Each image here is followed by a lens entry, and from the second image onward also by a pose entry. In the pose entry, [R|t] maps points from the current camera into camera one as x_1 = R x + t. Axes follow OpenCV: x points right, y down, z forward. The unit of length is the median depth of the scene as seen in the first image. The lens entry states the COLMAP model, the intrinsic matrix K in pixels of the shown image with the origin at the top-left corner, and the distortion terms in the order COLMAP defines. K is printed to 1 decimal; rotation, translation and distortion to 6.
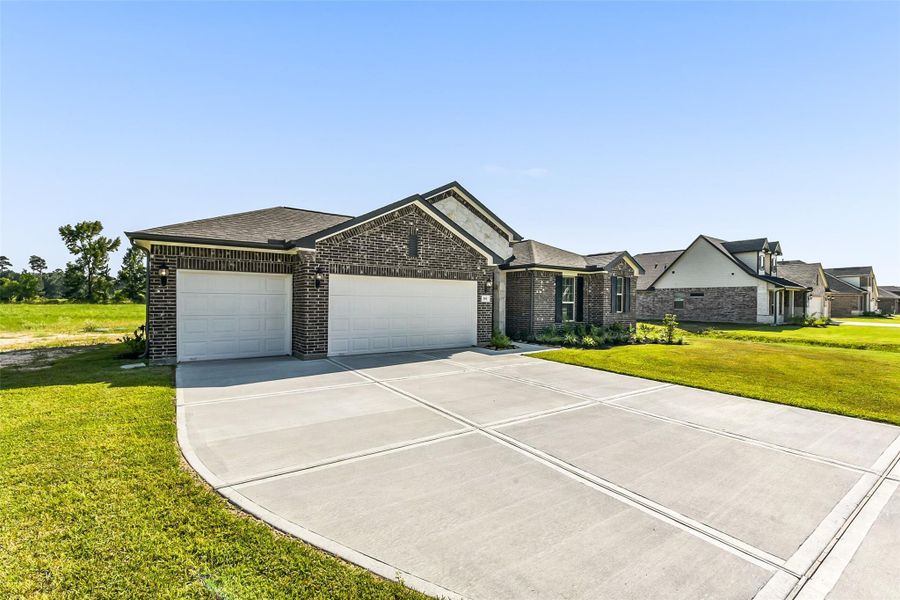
lens RADIAL K [[368.9, 0, 450.0], [0, 368.9, 300.0], [0, 0, 1]] dist [-0.000247, 0.000090]
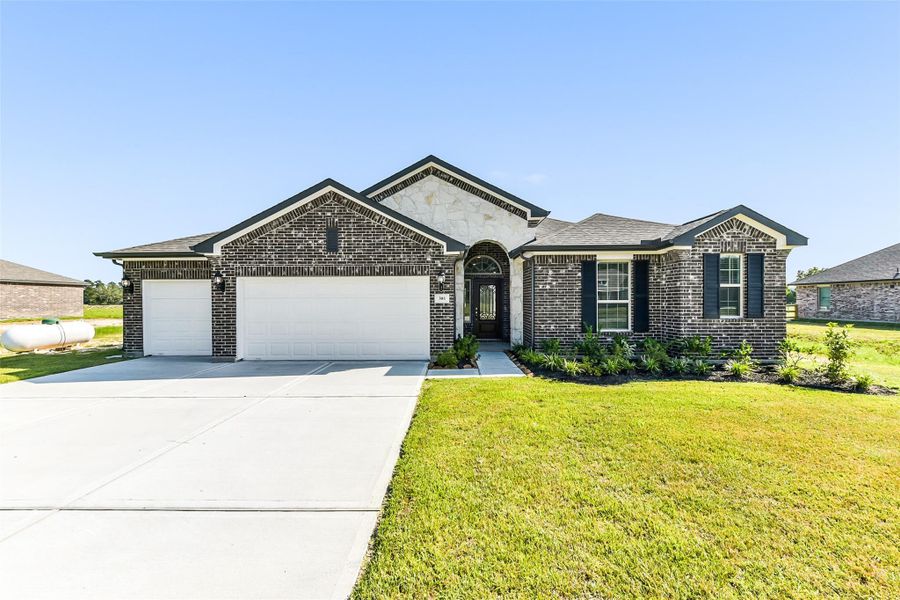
lens RADIAL K [[344.4, 0, 450.0], [0, 344.4, 300.0], [0, 0, 1]] dist [0.003052, 0.000052]
pose [[0.830093, -0.017908, -0.557338, 0.529682], [0.015143, 0.999840, -0.009573, 0.006787], [0.557420, -0.000494, 0.830231, 0.441910]]
